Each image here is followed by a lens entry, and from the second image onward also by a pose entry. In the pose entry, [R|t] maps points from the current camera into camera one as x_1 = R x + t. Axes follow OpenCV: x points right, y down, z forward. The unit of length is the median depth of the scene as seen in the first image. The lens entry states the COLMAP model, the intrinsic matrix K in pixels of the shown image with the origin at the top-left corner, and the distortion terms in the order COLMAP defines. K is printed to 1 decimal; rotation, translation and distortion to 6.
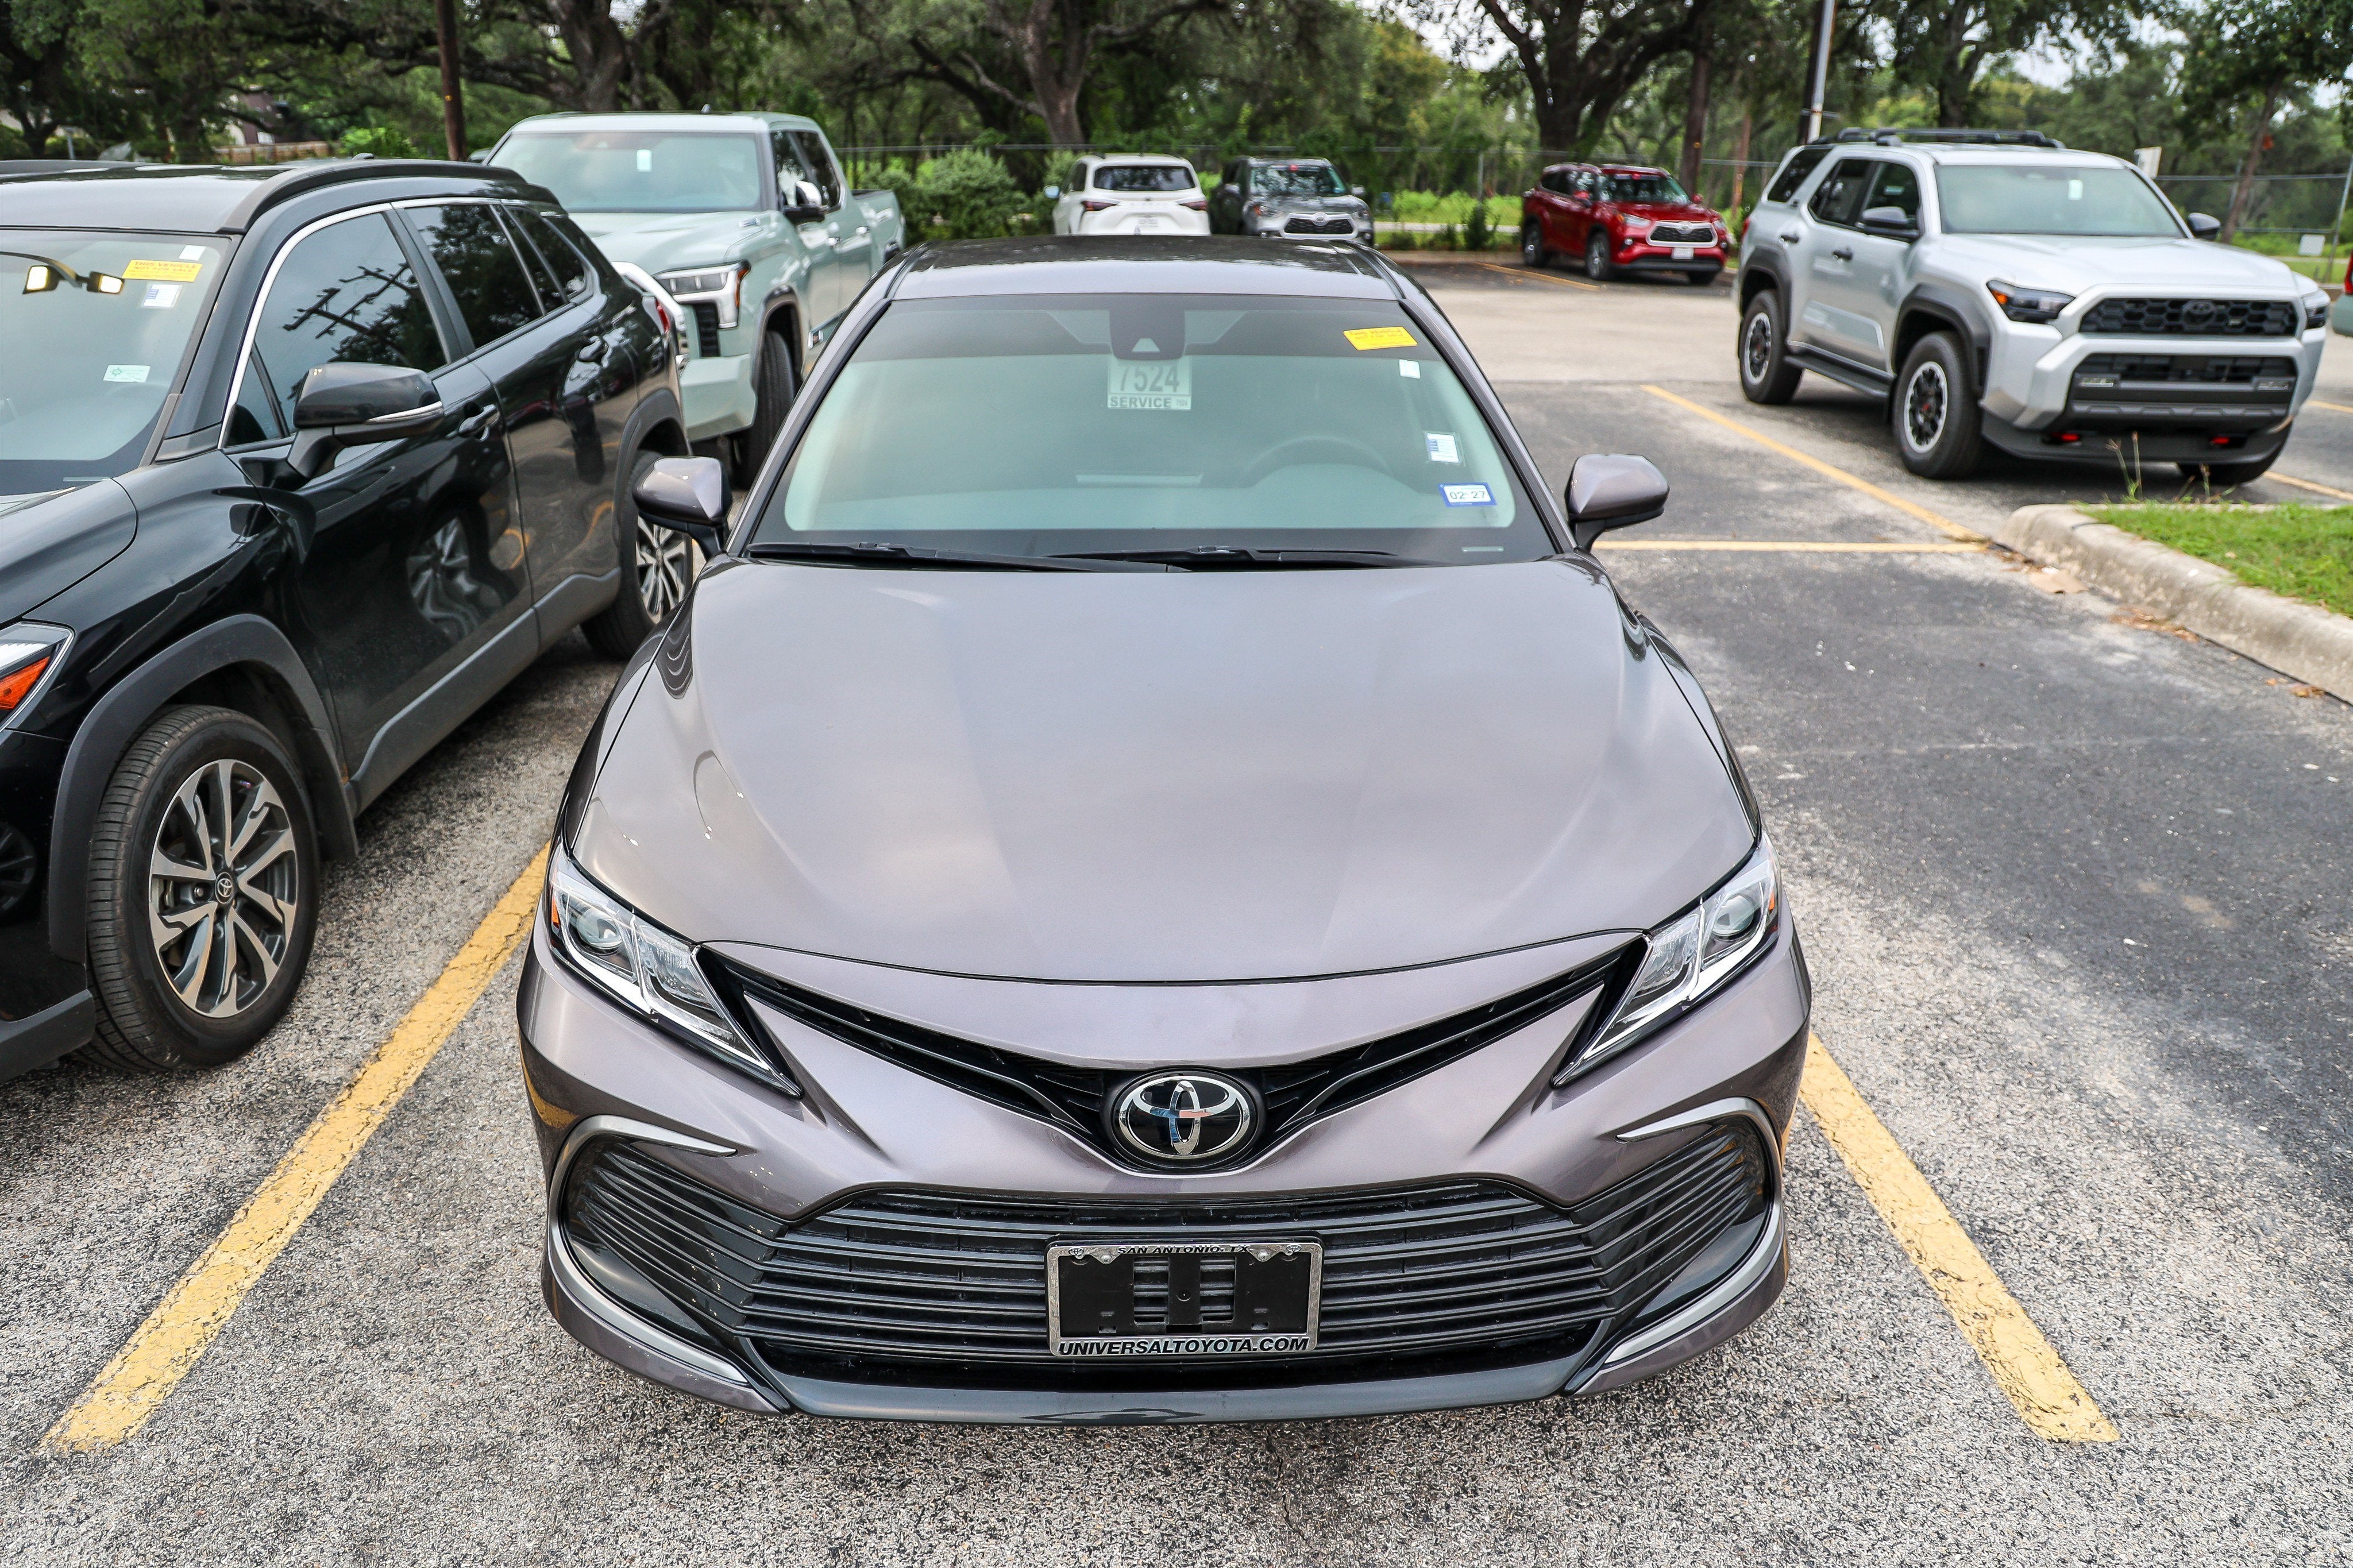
lens RADIAL K [[1599.8, 0, 1176.5], [0, 1599.8, 784.0], [0, 0, 1]] dist [-0.092464, 0.062252]
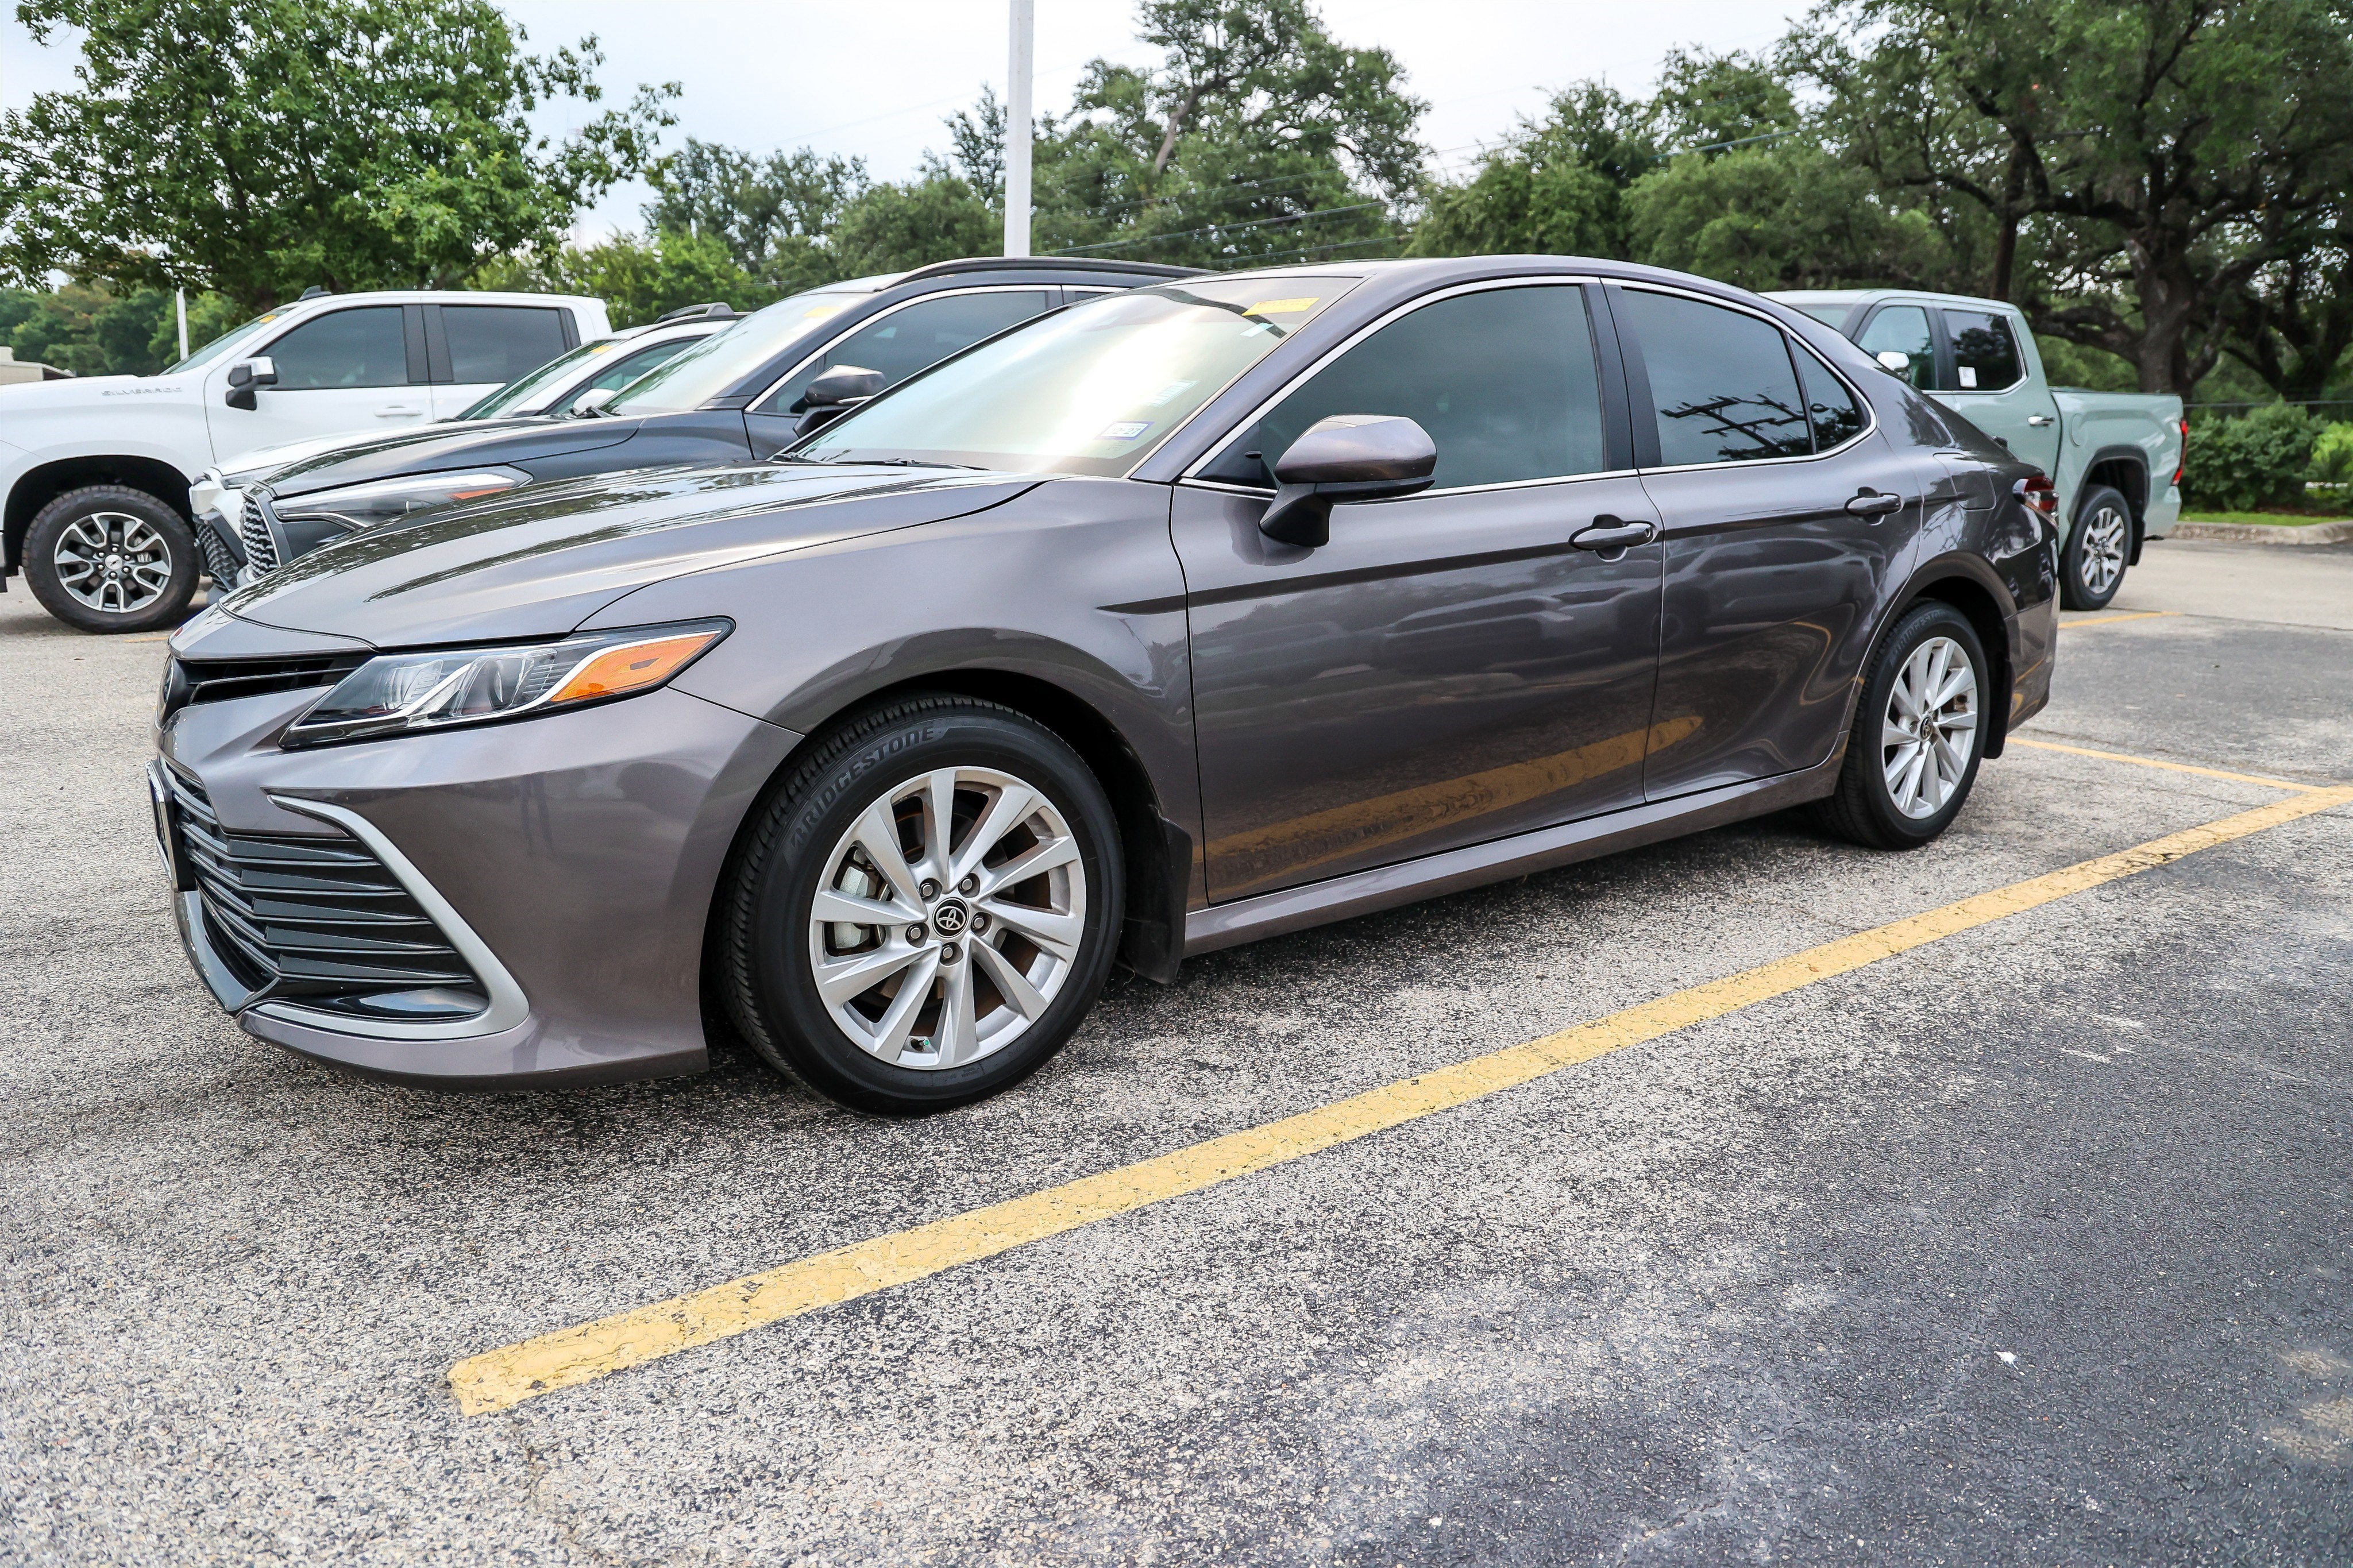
lens RADIAL K [[1599.8, 0, 1176.5], [0, 1599.8, 784.0], [0, 0, 1]] dist [-0.092464, 0.062252]
pose [[0.566113, 0.179110, -0.804634, 0.308994], [-0.307660, 0.951485, -0.004660, 0.003211], [0.764763, 0.250192, 0.593753, 0.162525]]
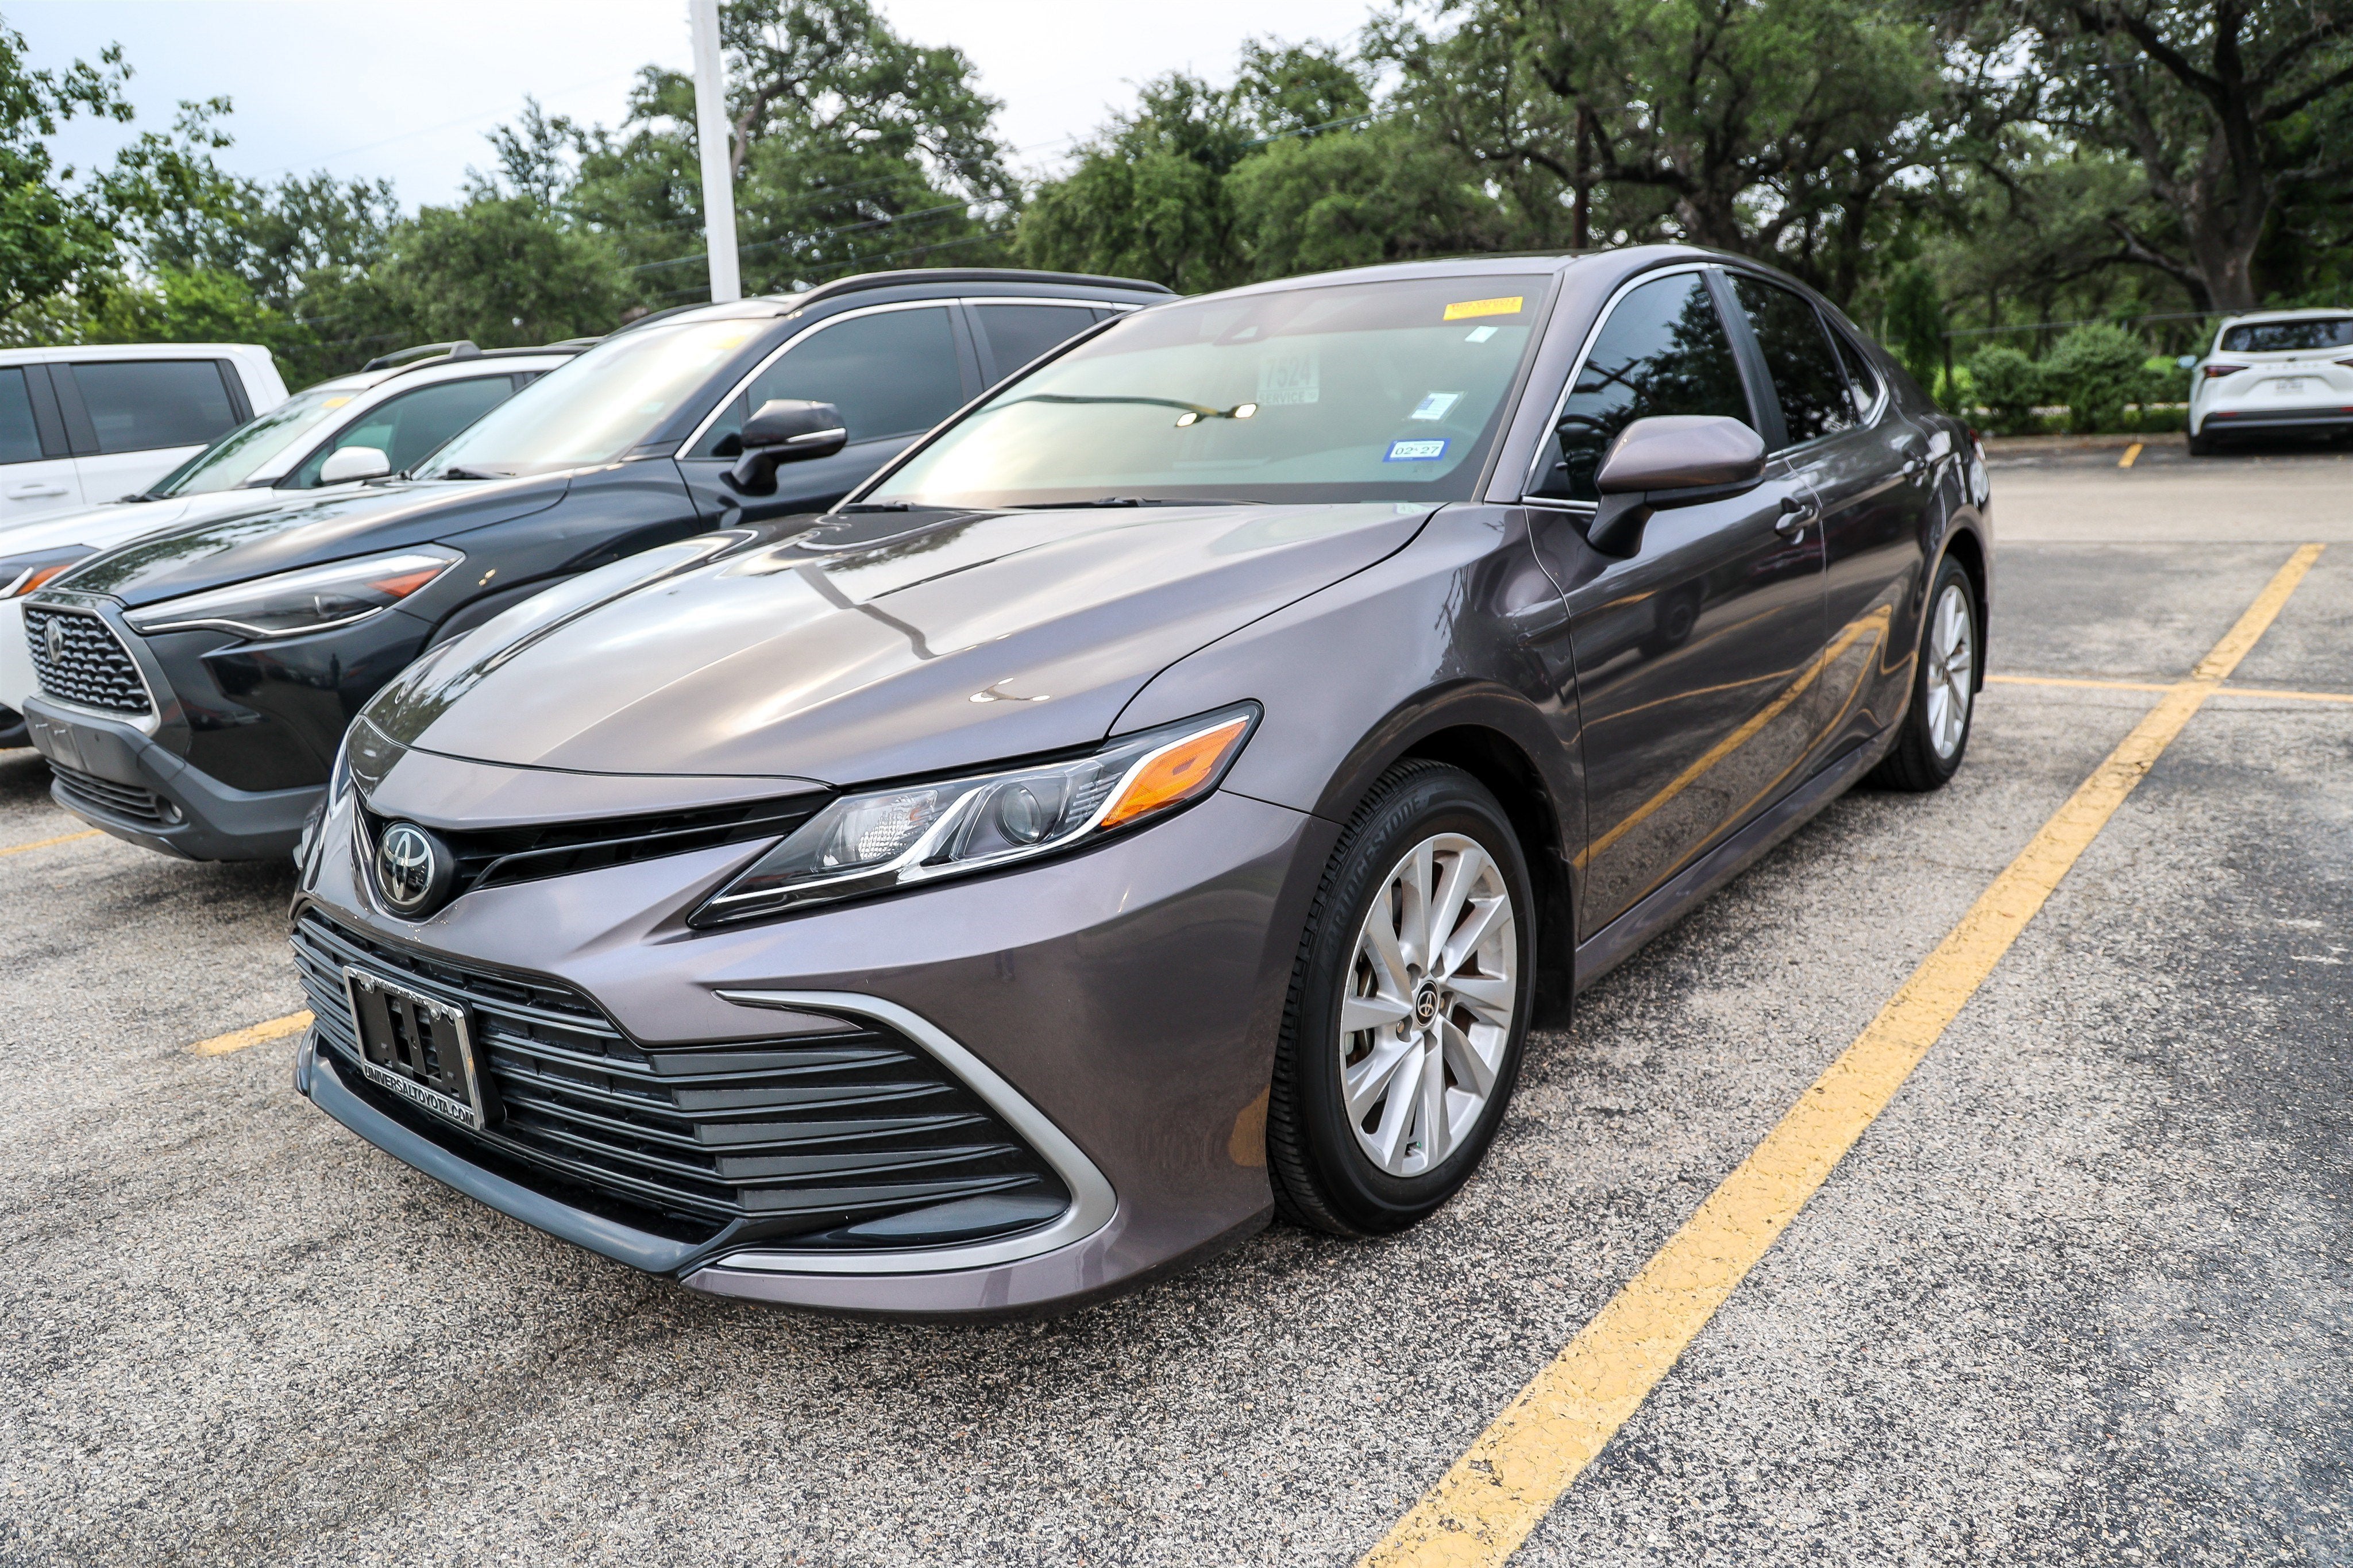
lens RADIAL K [[1599.8, 0, 1176.5], [0, 1599.8, 784.0], [0, 0, 1]] dist [-0.092464, 0.062252]
pose [[0.759119, 0.096534, -0.643755, 0.205567], [-0.177684, 0.982117, -0.062252, 0.022988], [0.626233, 0.161642, 0.762696, 0.090062]]
